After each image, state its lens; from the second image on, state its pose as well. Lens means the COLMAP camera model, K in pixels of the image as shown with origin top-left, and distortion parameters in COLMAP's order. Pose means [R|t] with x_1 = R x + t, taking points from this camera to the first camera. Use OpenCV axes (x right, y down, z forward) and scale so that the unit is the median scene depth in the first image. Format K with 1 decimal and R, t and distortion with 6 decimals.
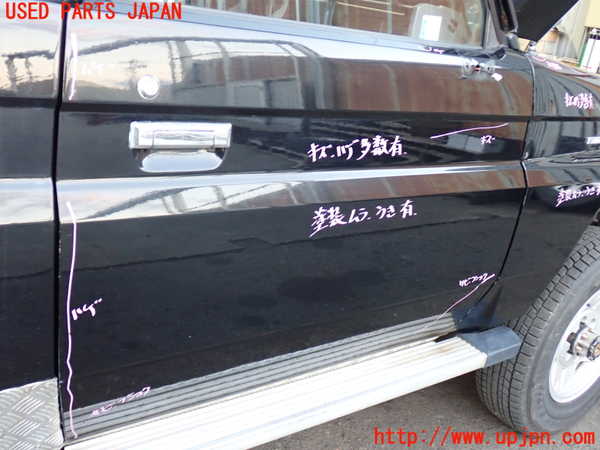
lens RADIAL K [[661.3, 0, 300.0], [0, 661.3, 225.0], [0, 0, 1]] dist [-0.003296, -0.011848]
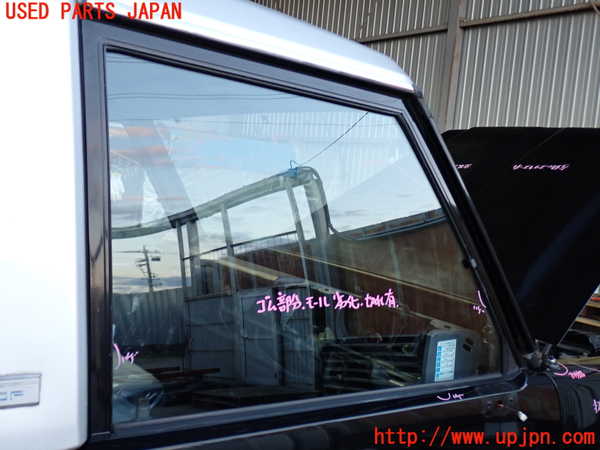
lens RADIAL K [[661.3, 0, 300.0], [0, 661.3, 225.0], [0, 0, 1]] dist [-0.003296, -0.011848]
pose [[0.999418, -0.033172, -0.007968, -0.005547], [0.030091, 0.967183, -0.252295, -0.281528], [0.016075, 0.251908, 0.967618, 0.002297]]
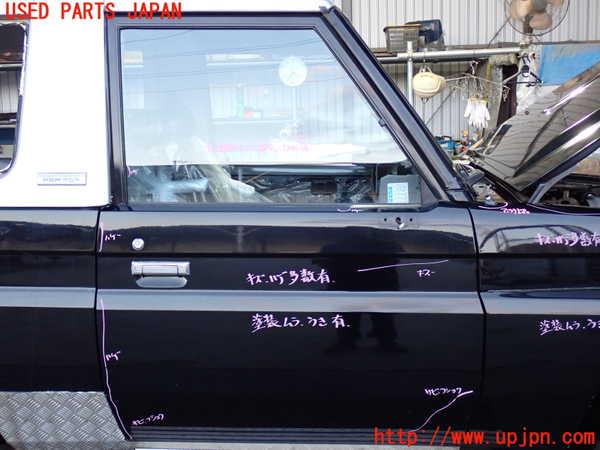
lens RADIAL K [[816.6, 0, 300.0], [0, 816.6, 225.0], [0, 0, 1]] dist [0.035125, 0.033468]
pose [[0.739016, -0.049130, -0.671894, 1.374115], [-0.096650, 0.979289, -0.177912, 0.098809], [0.666719, 0.196418, 0.718961, -0.363278]]
